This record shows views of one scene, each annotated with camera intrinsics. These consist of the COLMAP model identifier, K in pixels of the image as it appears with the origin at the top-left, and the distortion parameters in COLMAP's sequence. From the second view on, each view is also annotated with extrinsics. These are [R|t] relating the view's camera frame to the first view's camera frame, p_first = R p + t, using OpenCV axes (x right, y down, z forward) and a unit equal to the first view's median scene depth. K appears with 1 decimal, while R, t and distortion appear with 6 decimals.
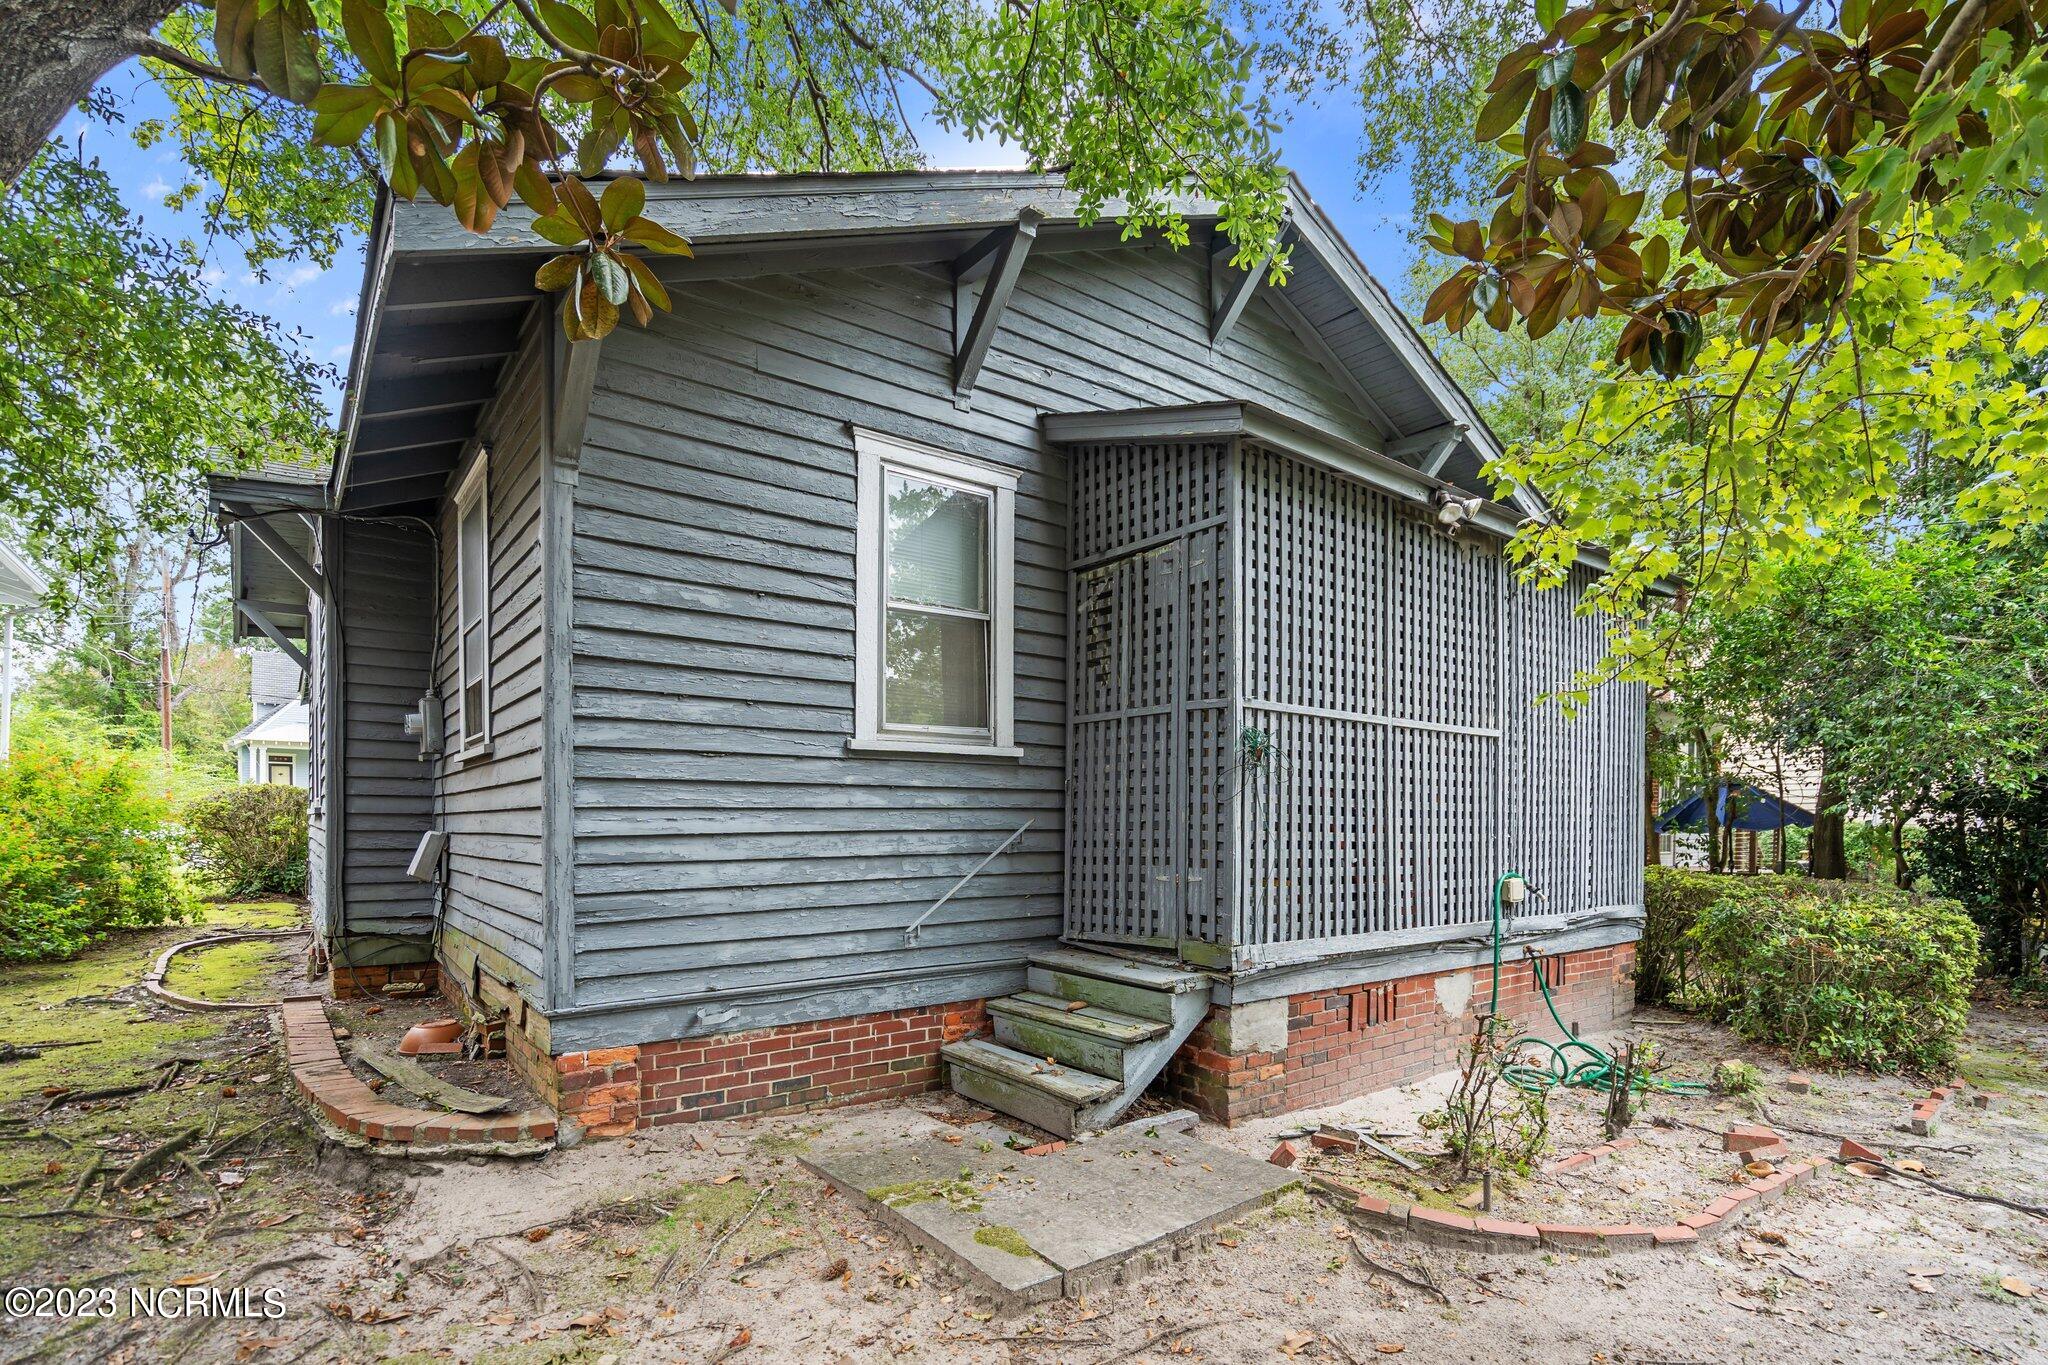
lens RADIAL K [[966.4, 0, 1029.5], [0, 966.4, 819.5], [0, 0, 1]] dist [-0.002607, -0.000078]
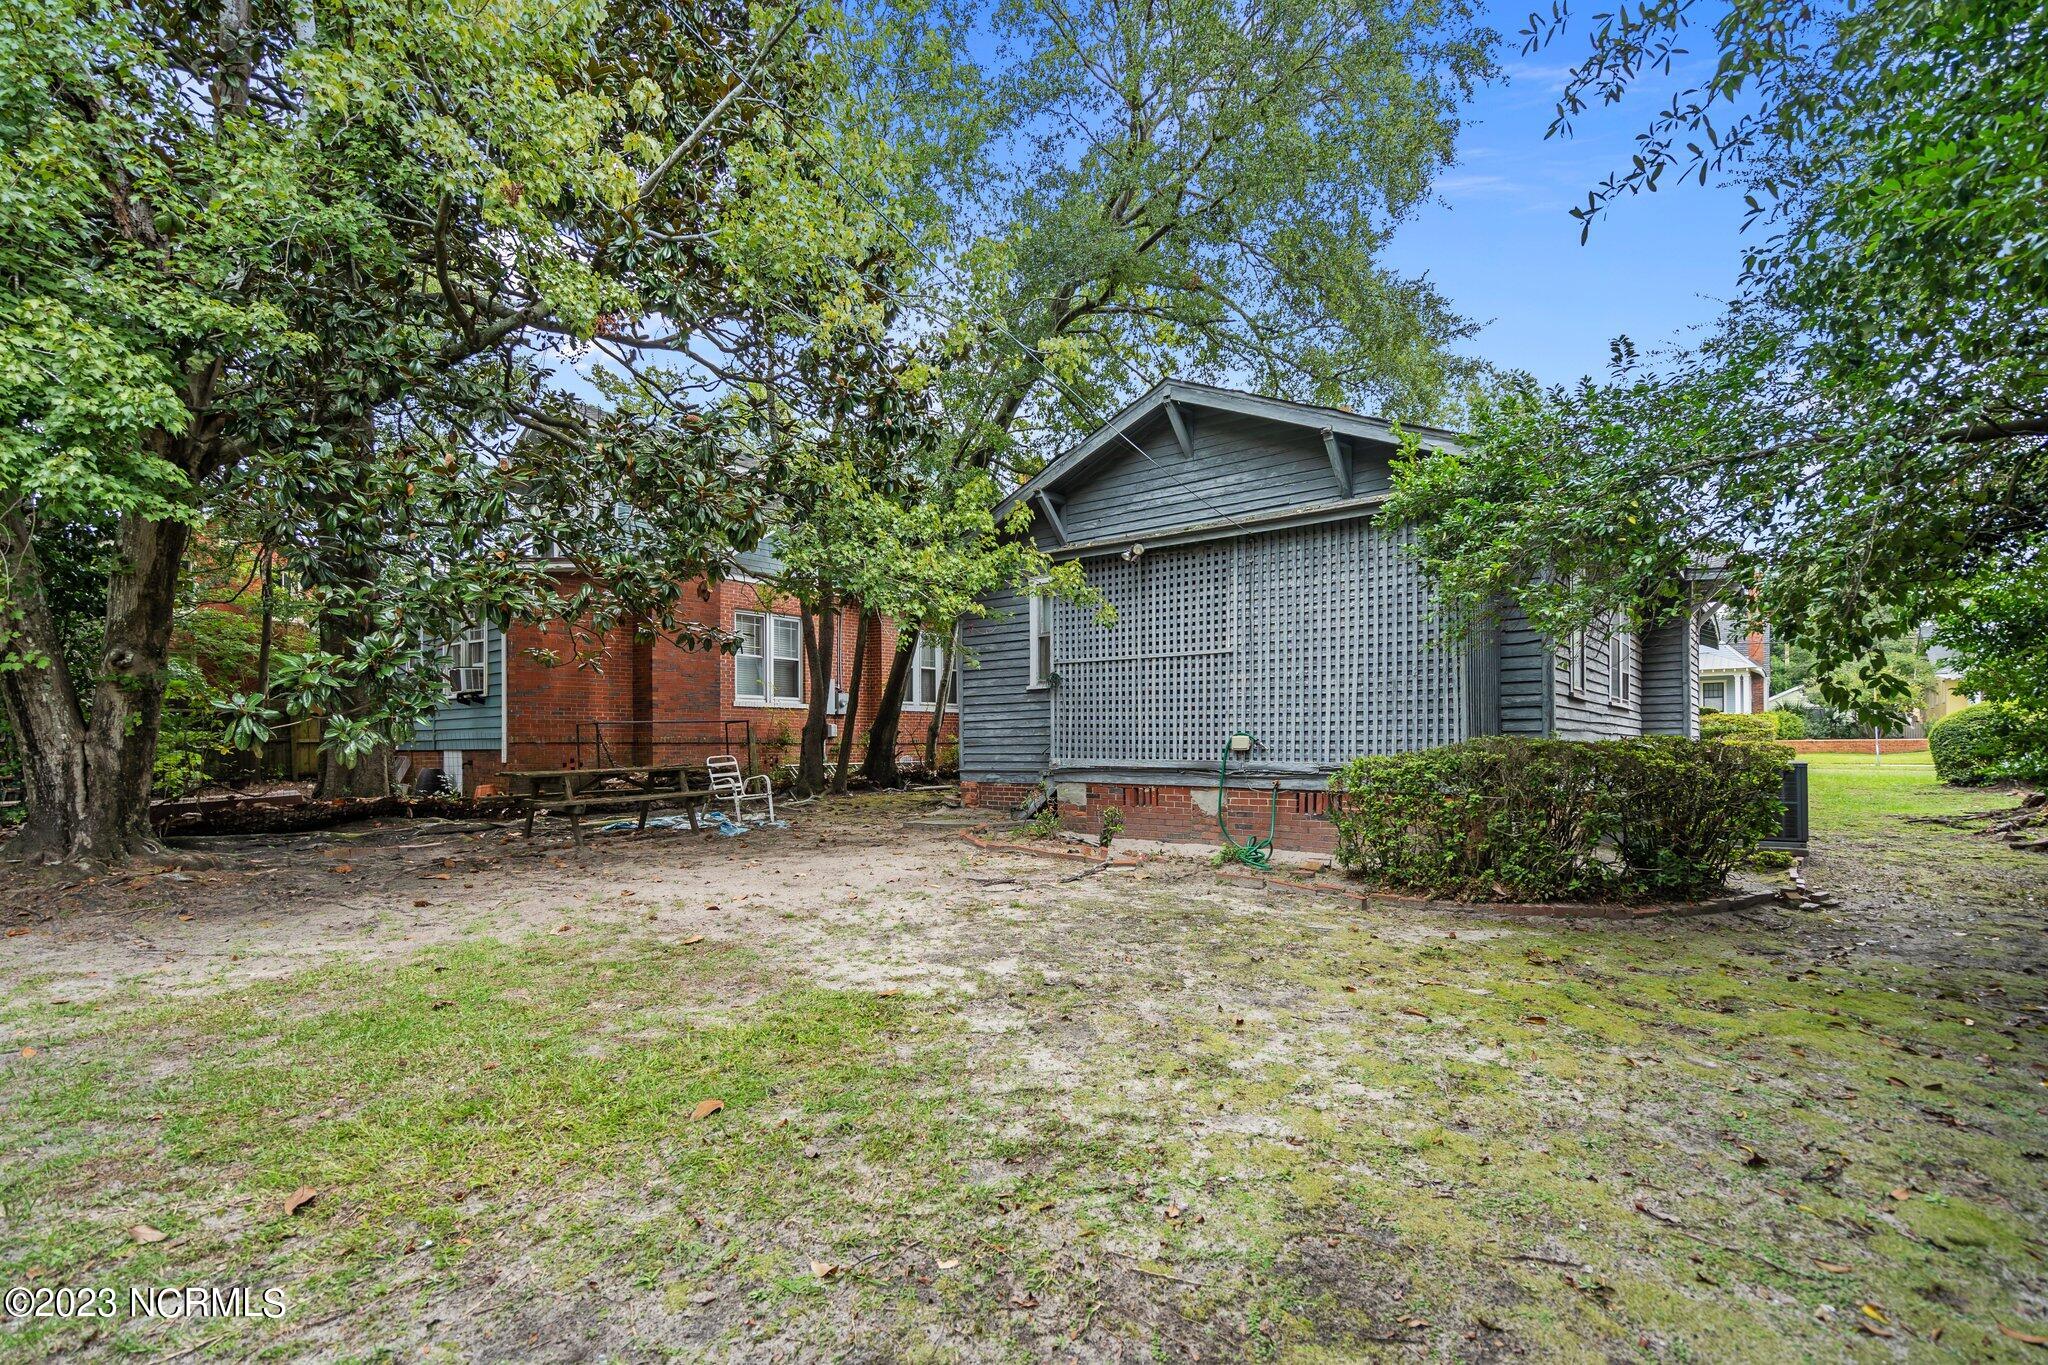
lens RADIAL K [[935.7, 0, 1029.4], [0, 935.7, 751.3], [0, 0, 1]] dist [-0.000143, 0.001094]
pose [[0.242970, 0.000699, -0.970034, 2.498331], [0.007125, 0.999971, 0.002505, 0.102820], [0.970008, -0.007521, 0.242958, 0.330778]]
